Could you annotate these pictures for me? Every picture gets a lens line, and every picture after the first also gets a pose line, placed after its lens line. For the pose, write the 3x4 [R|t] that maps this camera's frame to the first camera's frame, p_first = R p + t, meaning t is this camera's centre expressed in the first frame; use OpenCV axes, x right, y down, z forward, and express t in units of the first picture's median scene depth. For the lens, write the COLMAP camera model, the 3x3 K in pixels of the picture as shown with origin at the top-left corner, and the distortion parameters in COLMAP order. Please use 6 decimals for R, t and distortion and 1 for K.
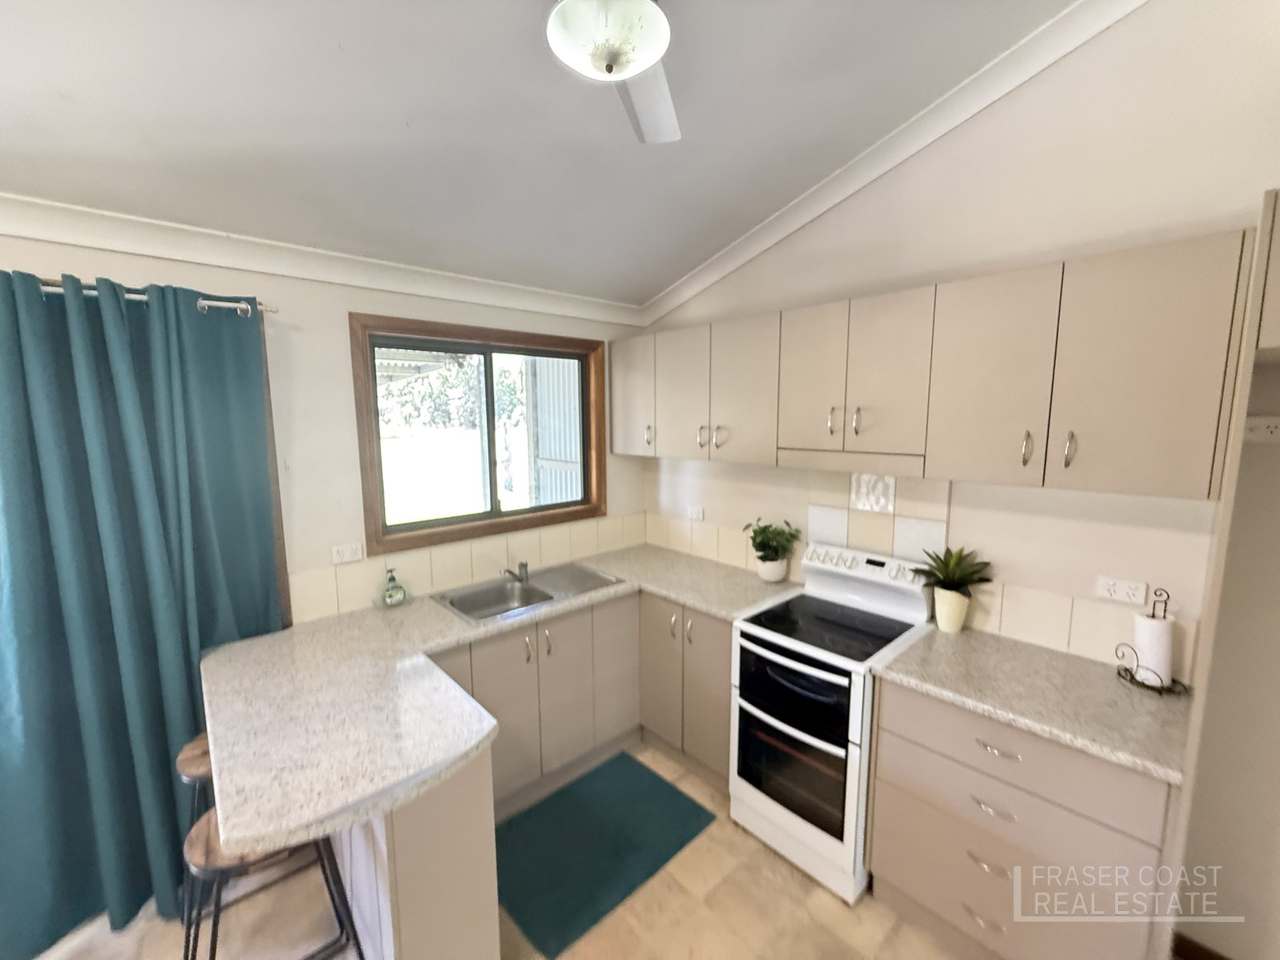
lens RADIAL K [[508.9, 0, 640.4], [0, 508.9, 478.8], [0, 0, 1]] dist [-0.008092, 0.000025]
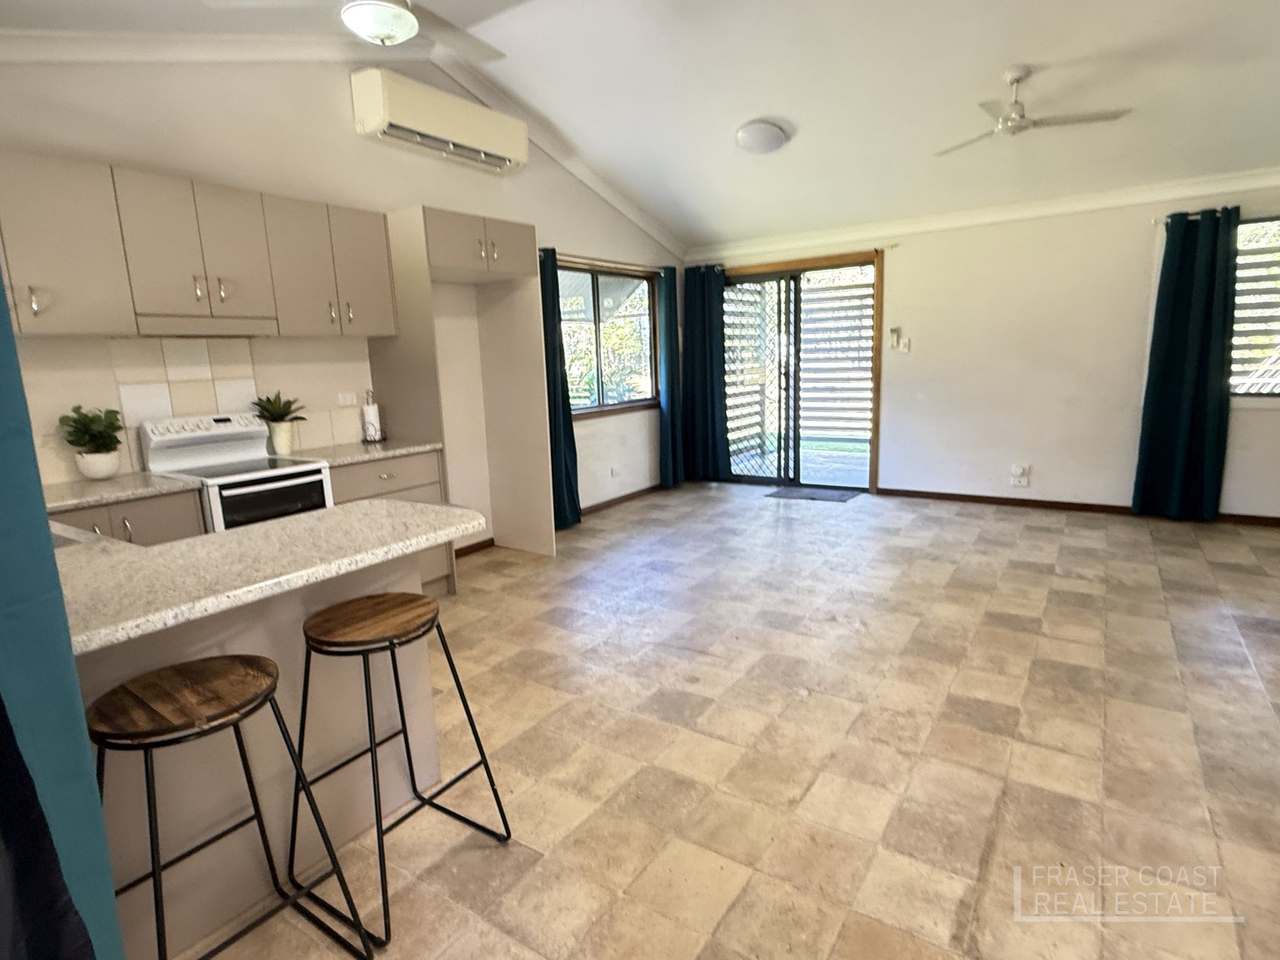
lens RADIAL K [[683.4, 0, 632.3], [0, 683.4, 484.5], [0, 0, 1]] dist [-0.000482, 0.003018]
pose [[-0.225115, -0.160382, 0.961041, -1.278829], [0.161237, 0.966628, 0.199082, 0.149024], [-0.960898, 0.199772, -0.191743, 0.434229]]
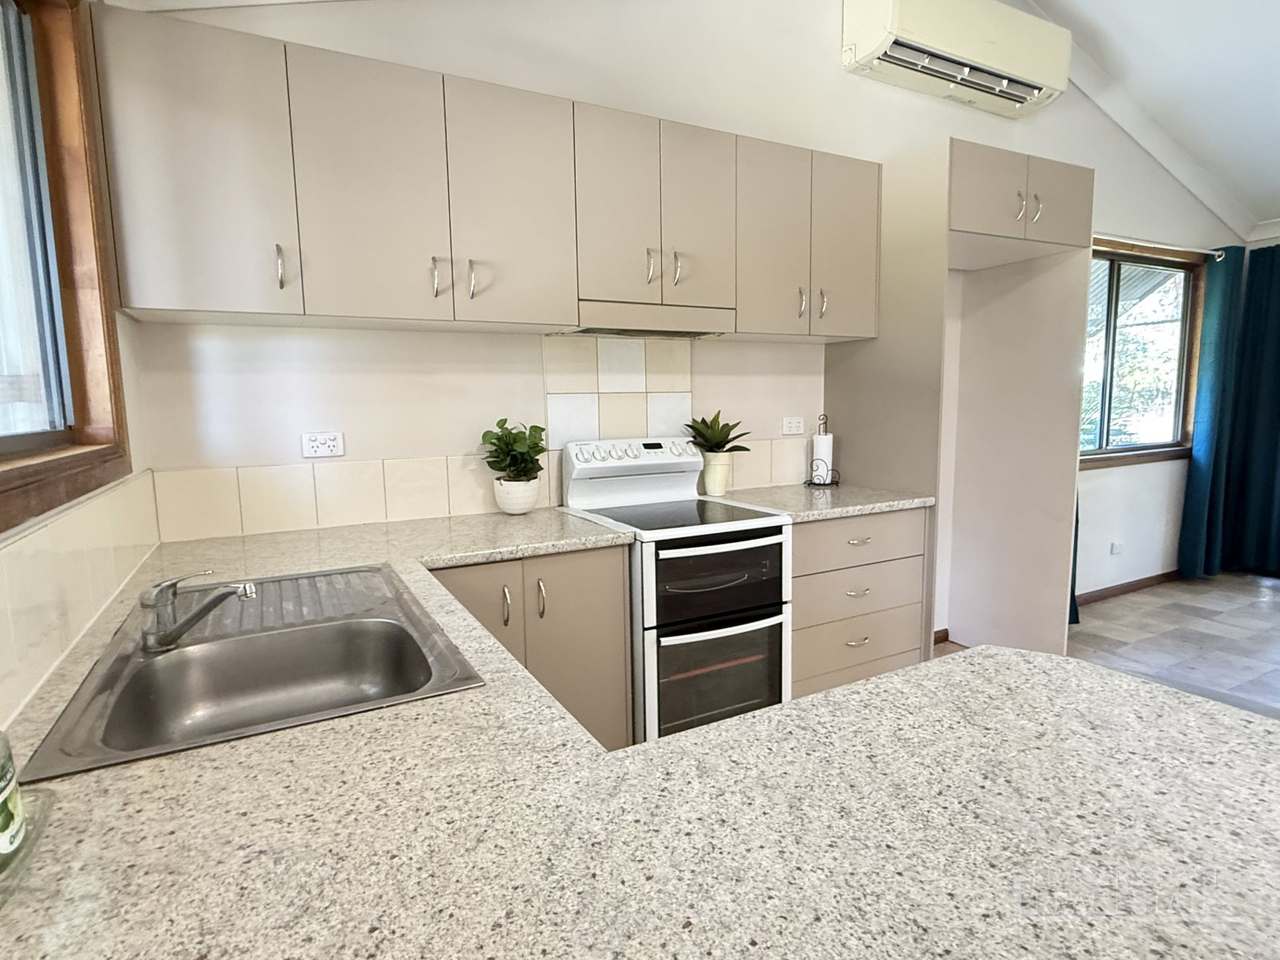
lens RADIAL K [[683.4, 0, 638.6], [0, 683.4, 481.7], [0, 0, 1]] dist [-0.000482, 0.003018]
pose [[0.245904, -0.109277, 0.963115, -0.681582], [0.135186, 0.987780, 0.077559, 0.133297], [-0.959821, 0.111127, 0.257671, 0.735514]]
